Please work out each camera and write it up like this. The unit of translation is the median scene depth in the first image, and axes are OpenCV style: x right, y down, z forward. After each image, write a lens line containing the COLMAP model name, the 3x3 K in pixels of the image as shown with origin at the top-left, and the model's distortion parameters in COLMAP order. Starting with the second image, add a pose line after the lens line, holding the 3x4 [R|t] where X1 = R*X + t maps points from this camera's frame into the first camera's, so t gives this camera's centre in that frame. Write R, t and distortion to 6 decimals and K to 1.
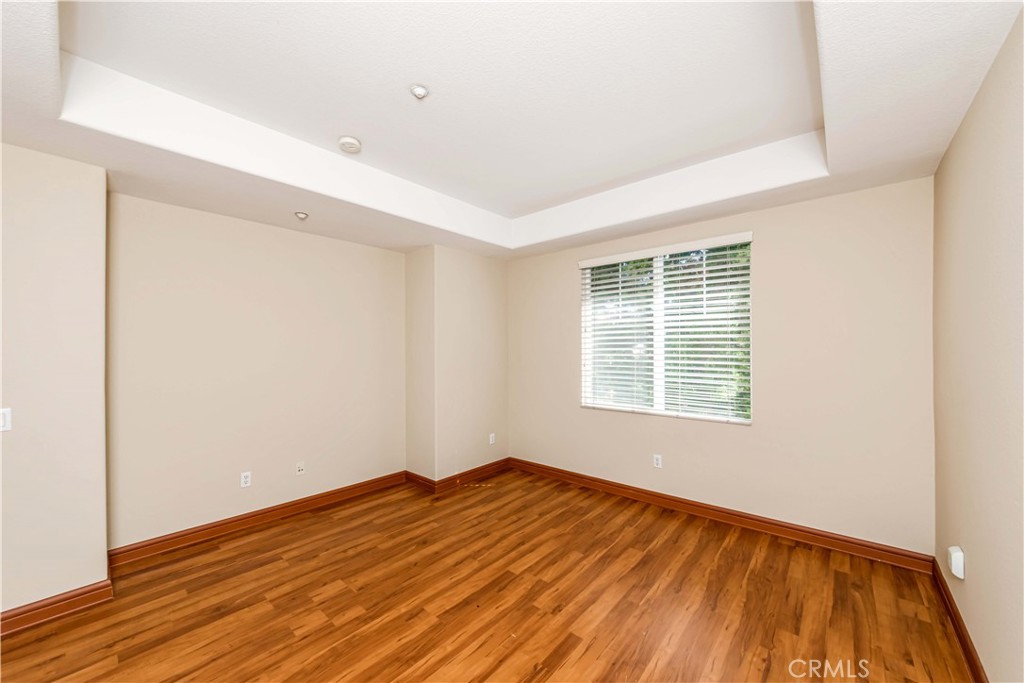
lens RADIAL K [[383.7, 0, 498.5], [0, 383.7, 347.9], [0, 0, 1]] dist [-0.000814, 0.000858]
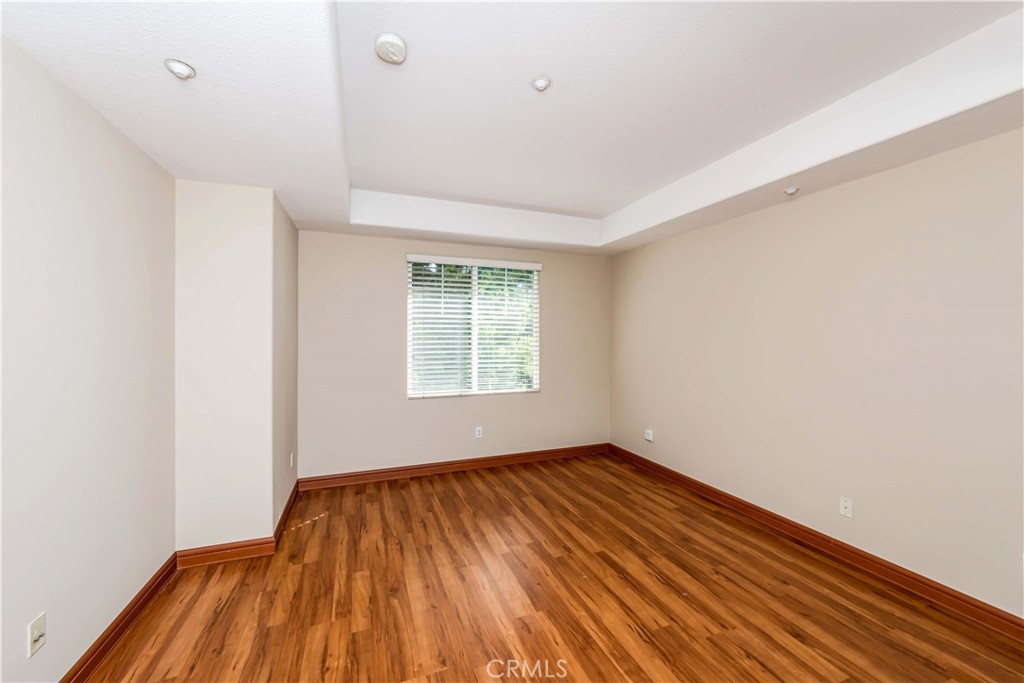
lens RADIAL K [[383.7, 0, 511.6], [0, 383.7, 340.8], [0, 0, 1]] dist [-0.000814, 0.000858]
pose [[0.471756, -0.003516, 0.881722, -0.670119], [-0.003118, 0.999979, 0.005656, -0.001493], [-0.881724, -0.005418, 0.471735, 0.376241]]
